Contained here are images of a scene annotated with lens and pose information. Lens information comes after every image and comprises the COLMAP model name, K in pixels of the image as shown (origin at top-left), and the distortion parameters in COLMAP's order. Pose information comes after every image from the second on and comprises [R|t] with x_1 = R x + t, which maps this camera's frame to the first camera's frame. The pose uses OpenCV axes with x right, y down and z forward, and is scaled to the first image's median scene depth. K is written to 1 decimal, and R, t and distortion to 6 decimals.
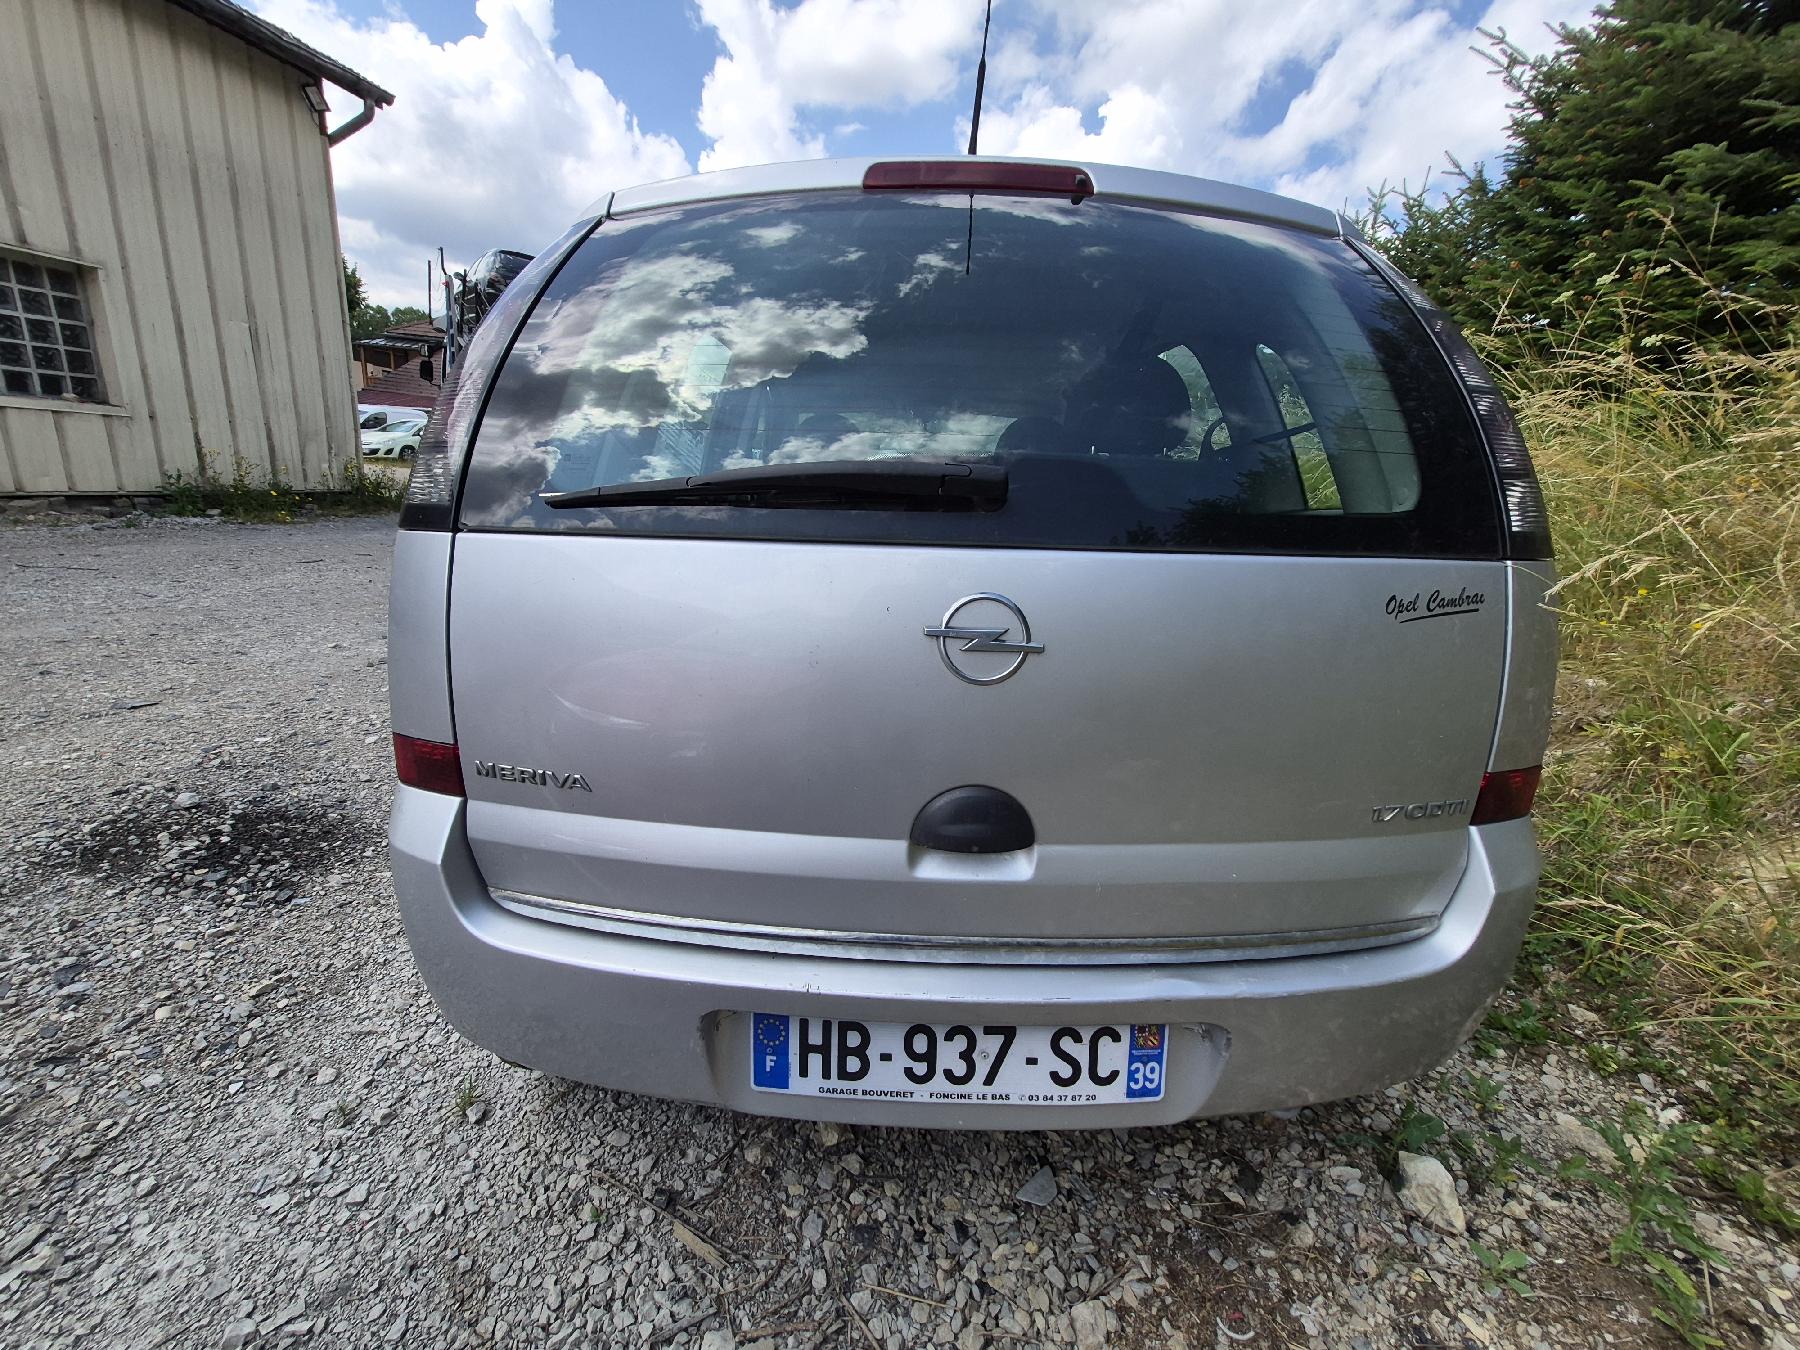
lens RADIAL K [[721.0, 0, 895.8], [0, 721.0, 672.6], [0, 0, 1]] dist [0.001917, -0.000843]
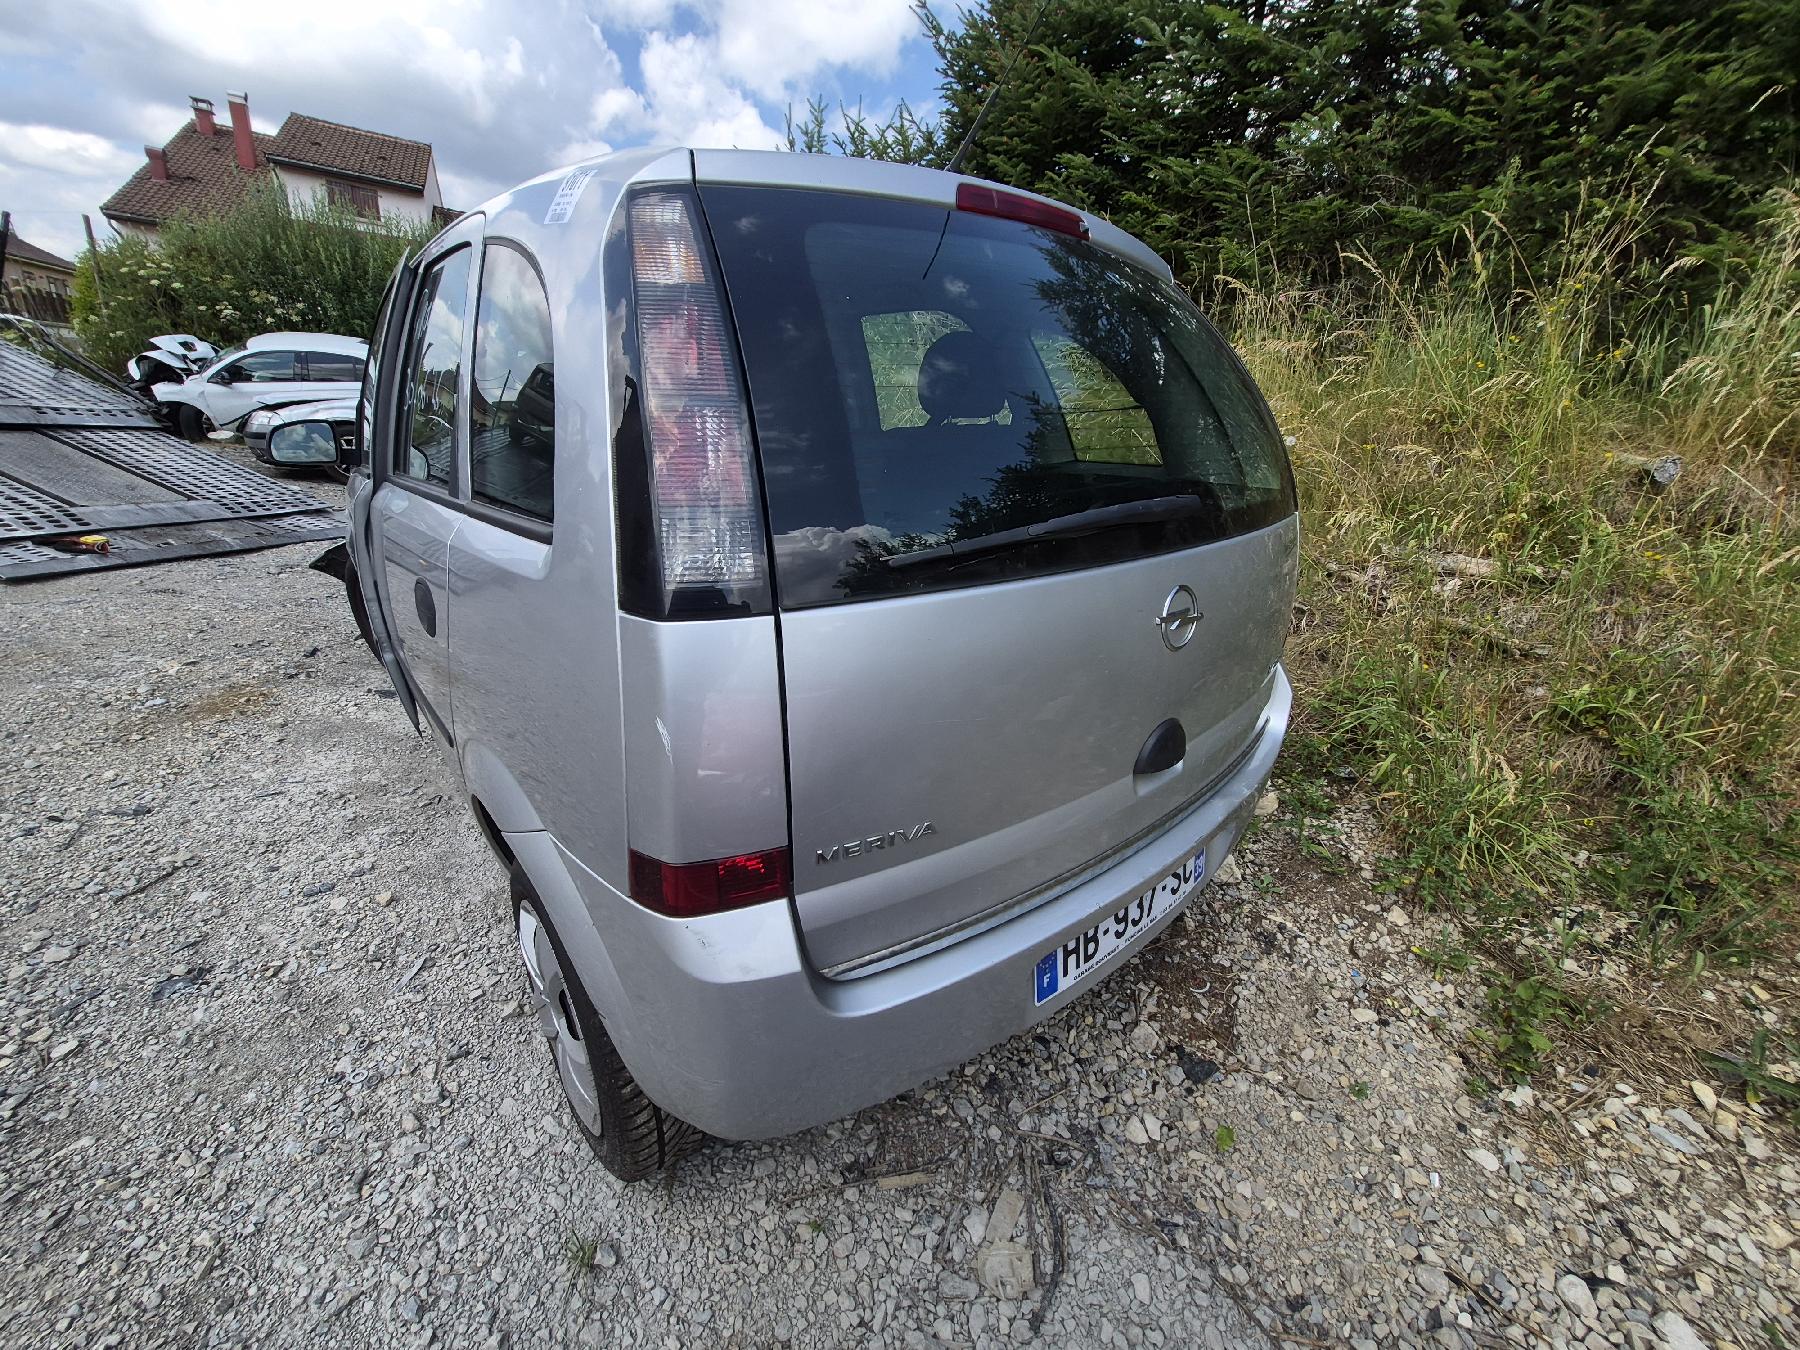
lens RADIAL K [[721.0, 0, 898.4], [0, 721.0, 673.3], [0, 0, 1]] dist [0.001917, -0.000843]
pose [[0.753877, -0.250269, 0.607483, -0.812746], [0.158493, 0.966576, 0.201519, -0.216565], [-0.637612, -0.055639, 0.768345, 0.190892]]
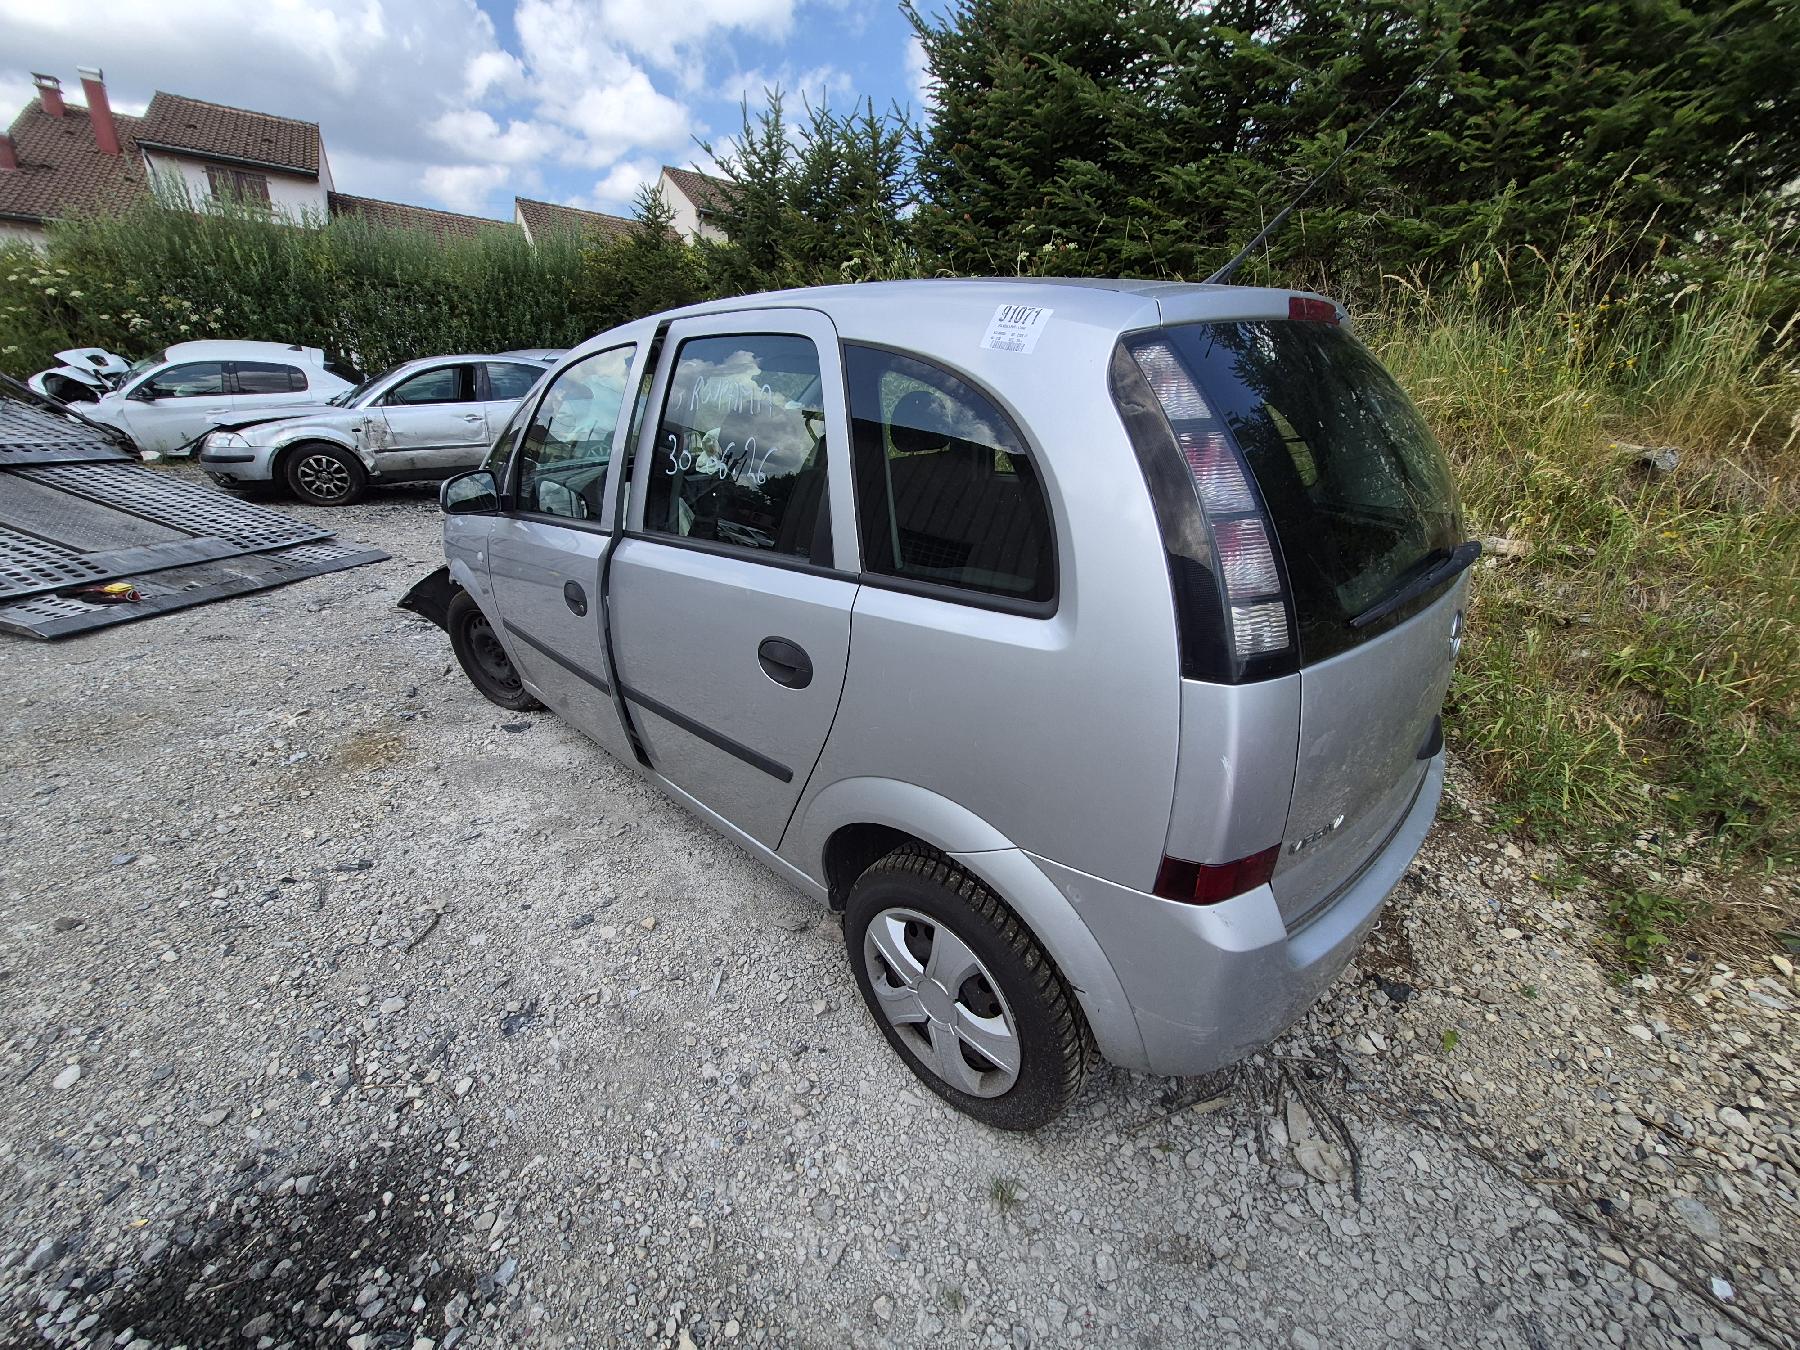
lens RADIAL K [[721.0, 0, 897.1], [0, 721.0, 675.5], [0, 0, 1]] dist [0.001917, -0.000843]
pose [[0.676350, -0.322422, 0.662264, -1.397806], [0.207026, 0.946074, 0.249166, -0.472488], [-0.706888, -0.031418, 0.706628, 0.501736]]
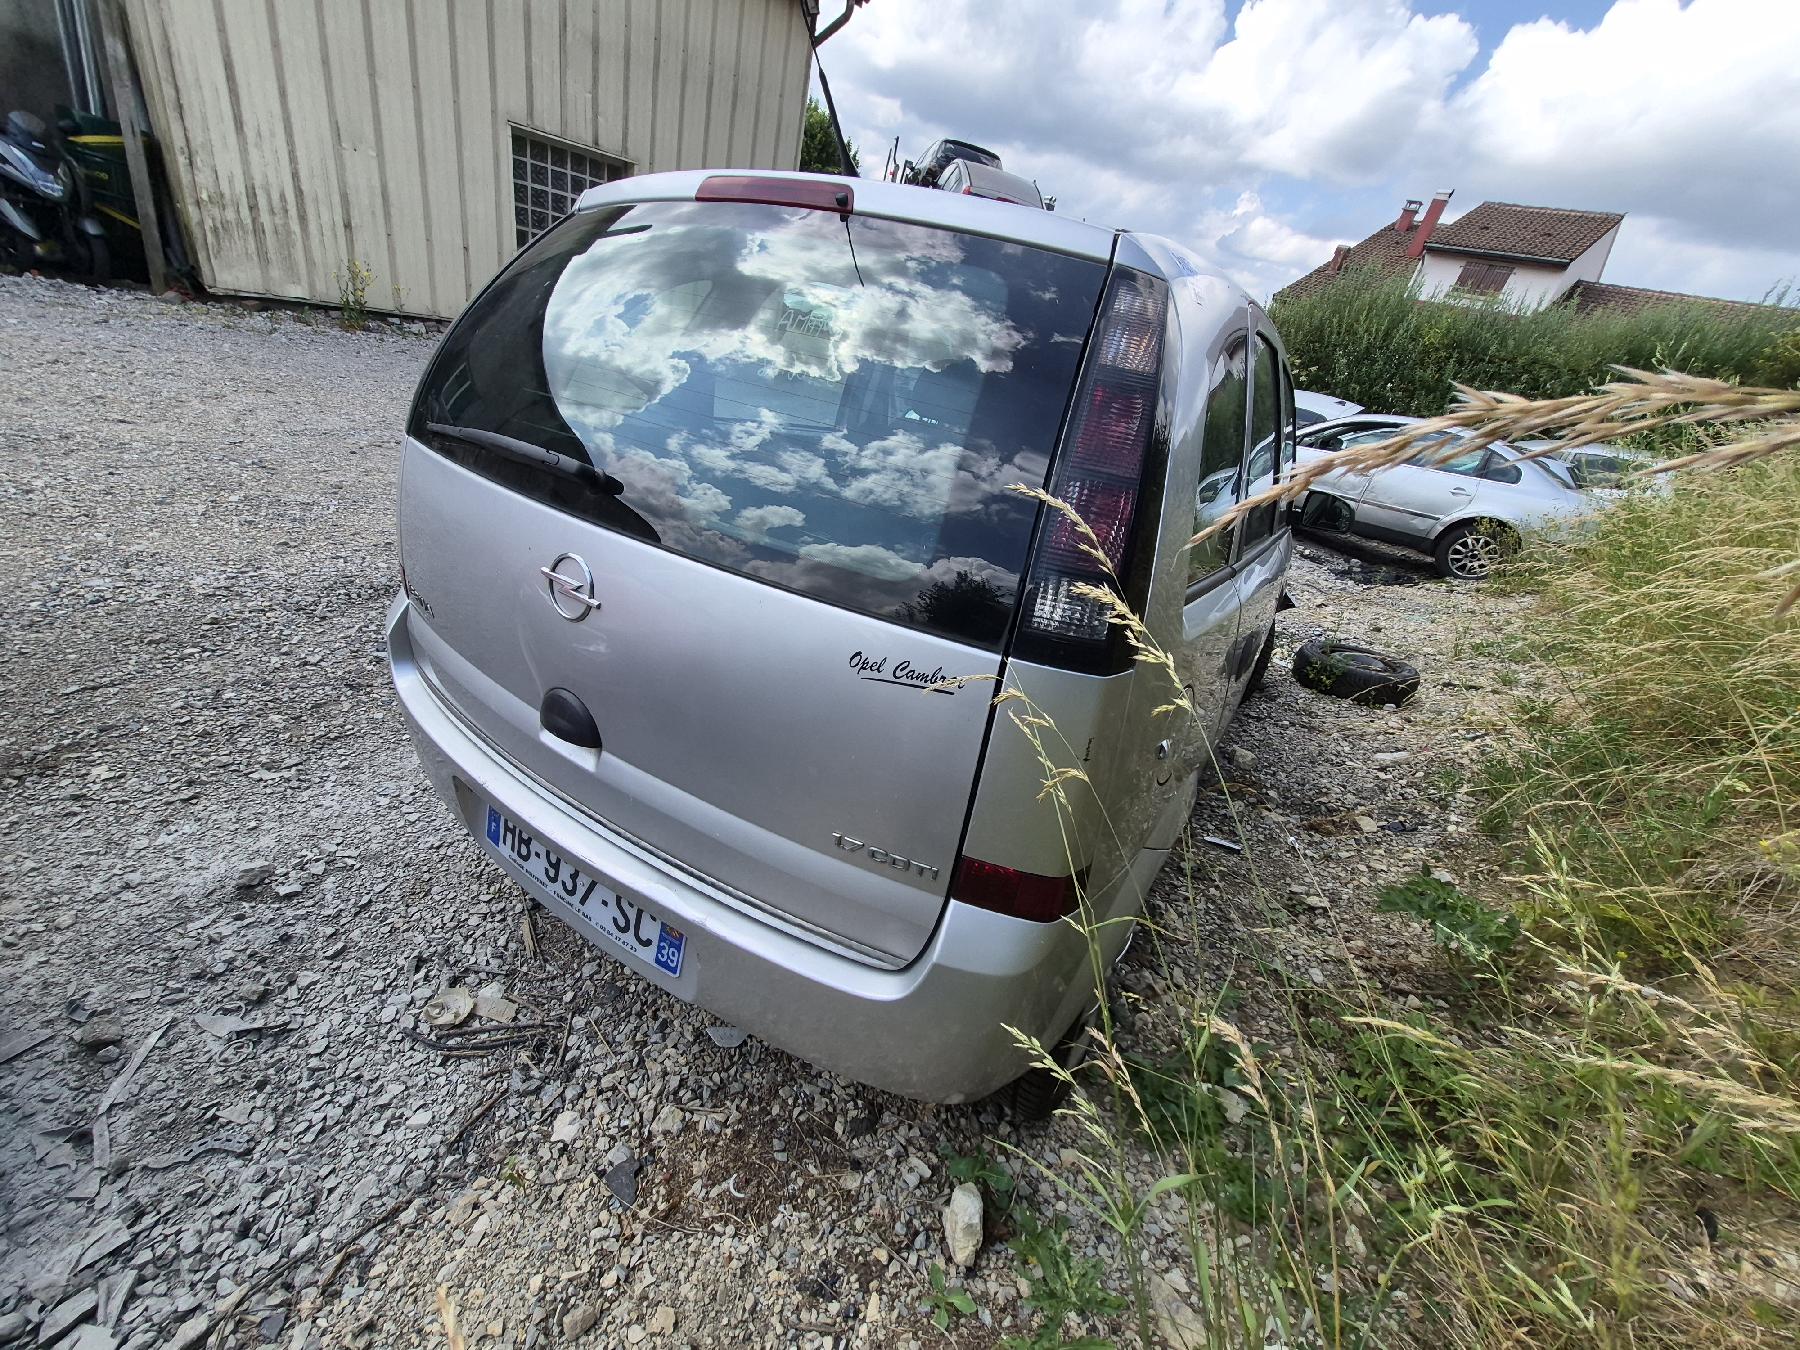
lens RADIAL K [[721.0, 0, 894.2], [0, 721.0, 678.6], [0, 0, 1]] dist [0.001917, -0.000843]
pose [[0.842355, 0.319735, -0.433828, 0.881994], [-0.262358, 0.946454, 0.188130, -0.206519], [0.470750, -0.044654, 0.881136, 0.065070]]
